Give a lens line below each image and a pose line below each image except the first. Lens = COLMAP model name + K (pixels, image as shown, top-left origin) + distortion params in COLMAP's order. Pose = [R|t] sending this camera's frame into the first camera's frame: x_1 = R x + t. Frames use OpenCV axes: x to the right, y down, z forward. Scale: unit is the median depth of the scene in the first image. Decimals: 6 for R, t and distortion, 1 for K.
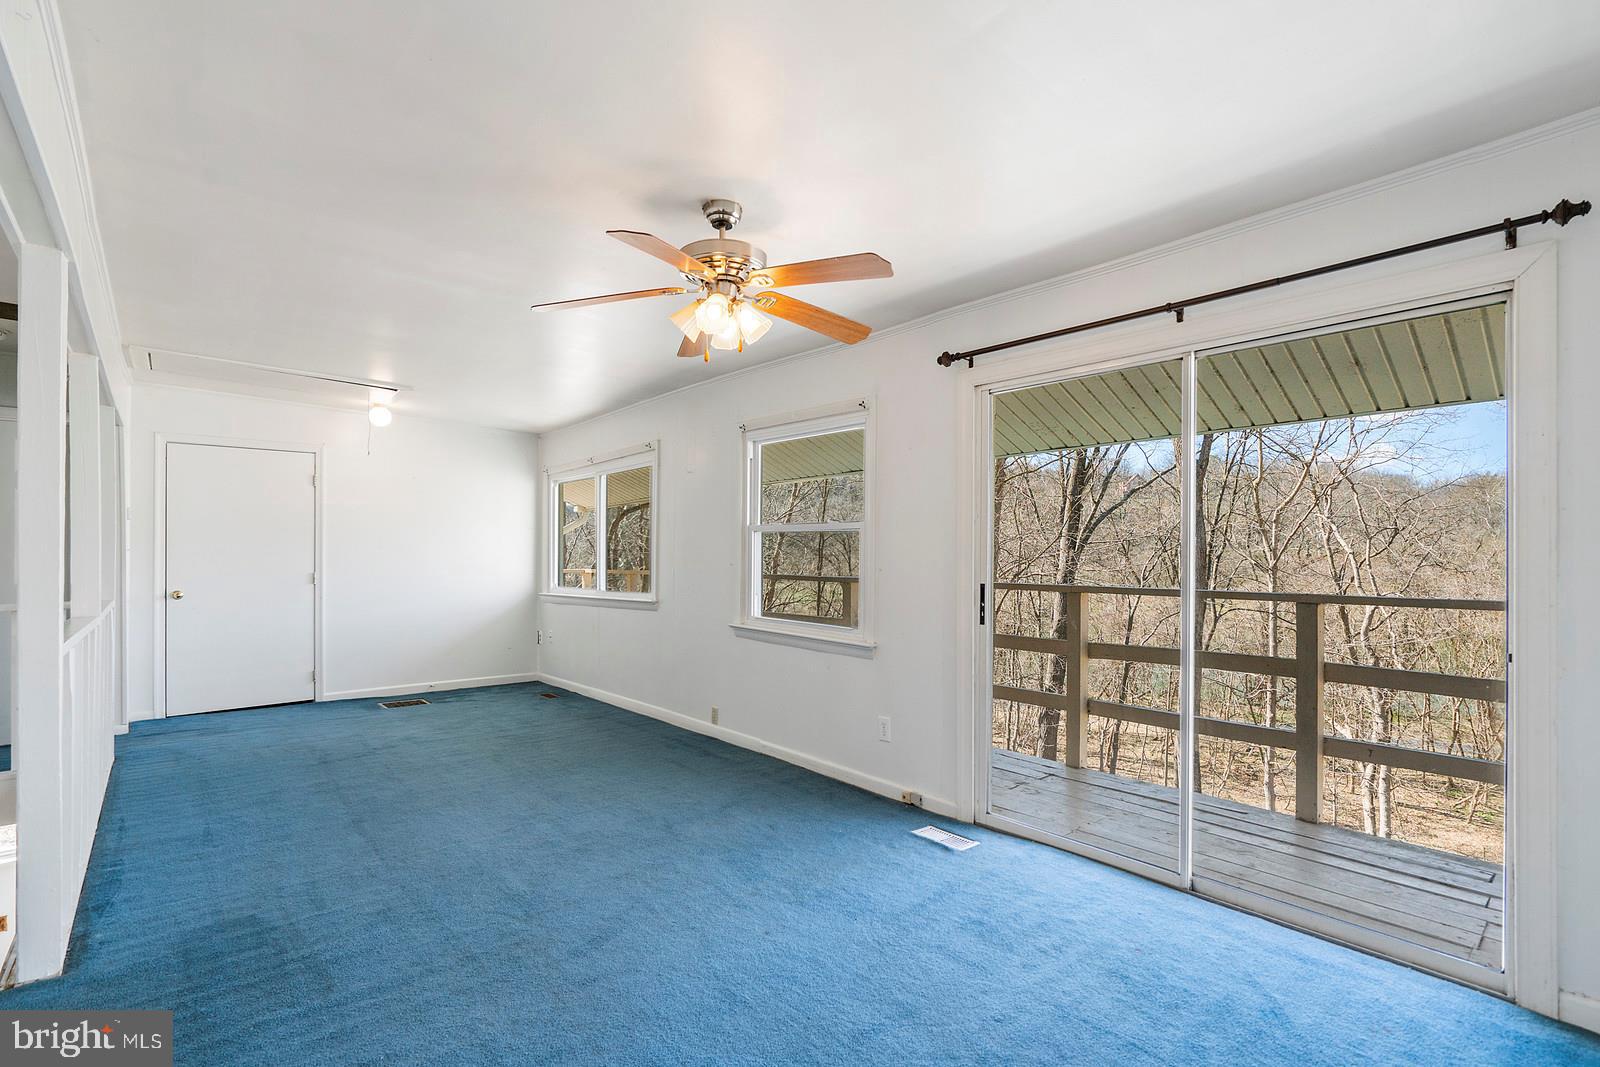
lens RADIAL K [[737.5, 0, 796.6], [0, 737.5, 547.7], [0, 0, 1]] dist [0.001182, -0.000003]
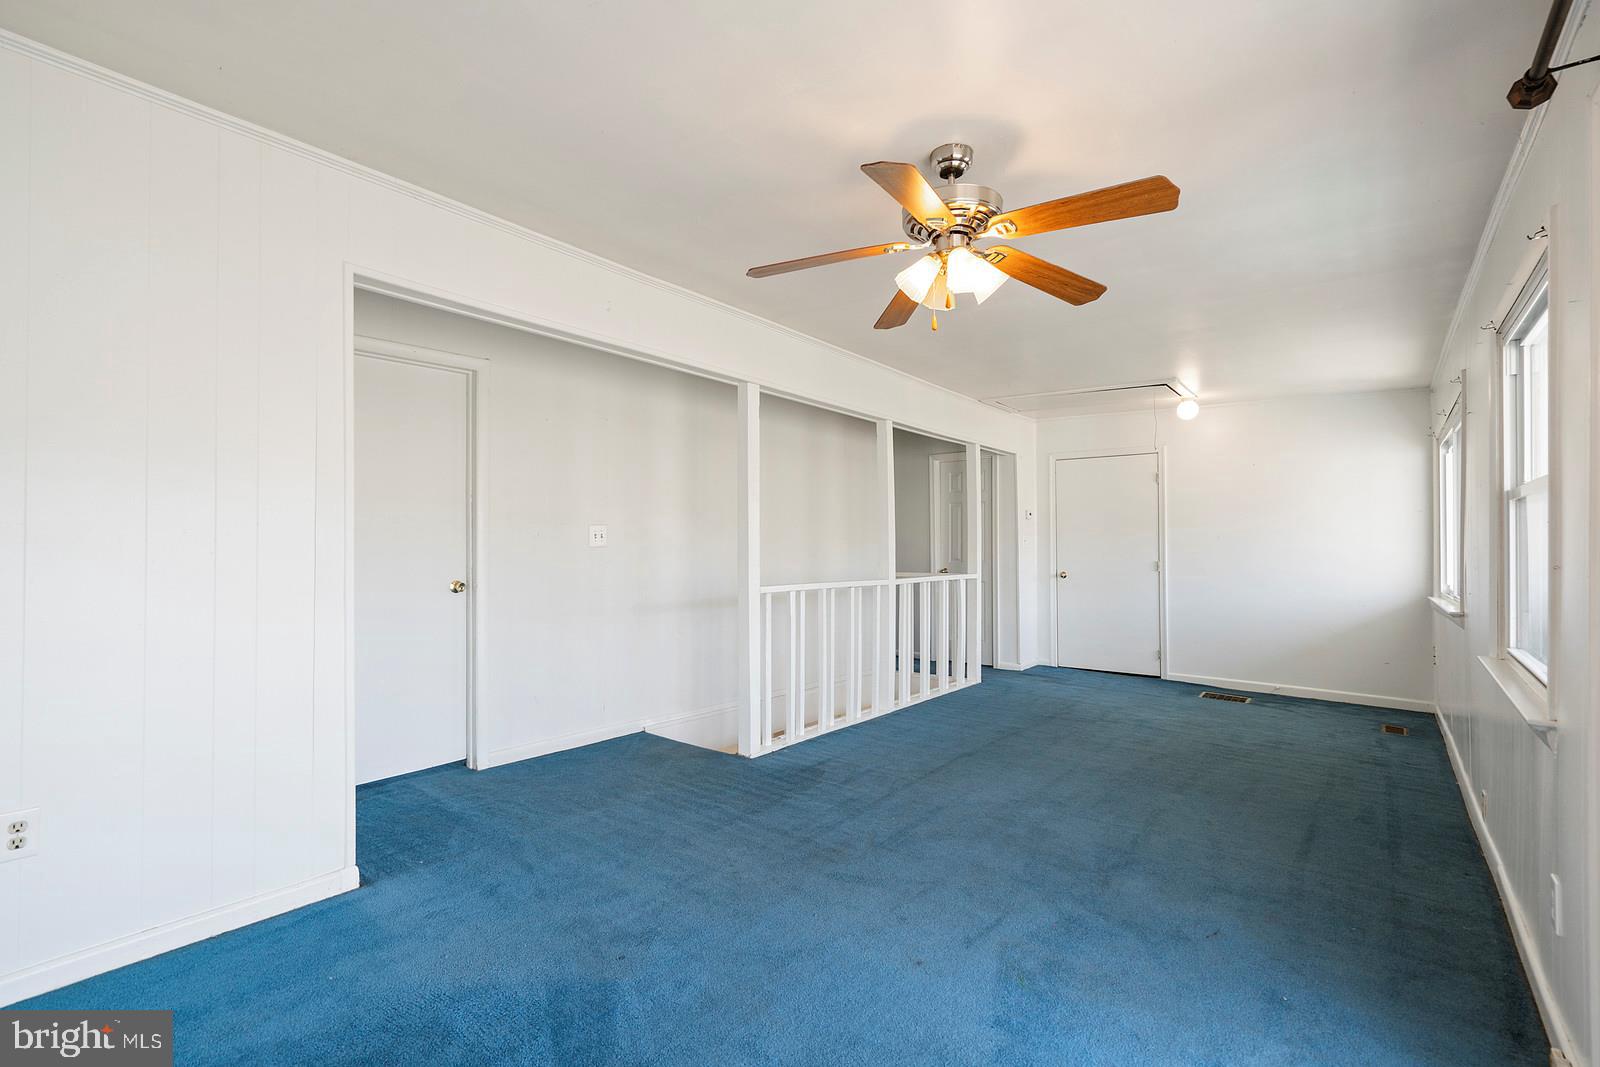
lens RADIAL K [[718.2, 0, 797.6], [0, 718.2, 535.2], [0, 0, 1]] dist [0.000619, 0.000248]
pose [[0.183080, -0.013913, -0.983000, 0.400703], [0.002409, 0.999903, -0.013704, 0.011238], [0.983095, 0.000141, 0.183096, 0.357485]]
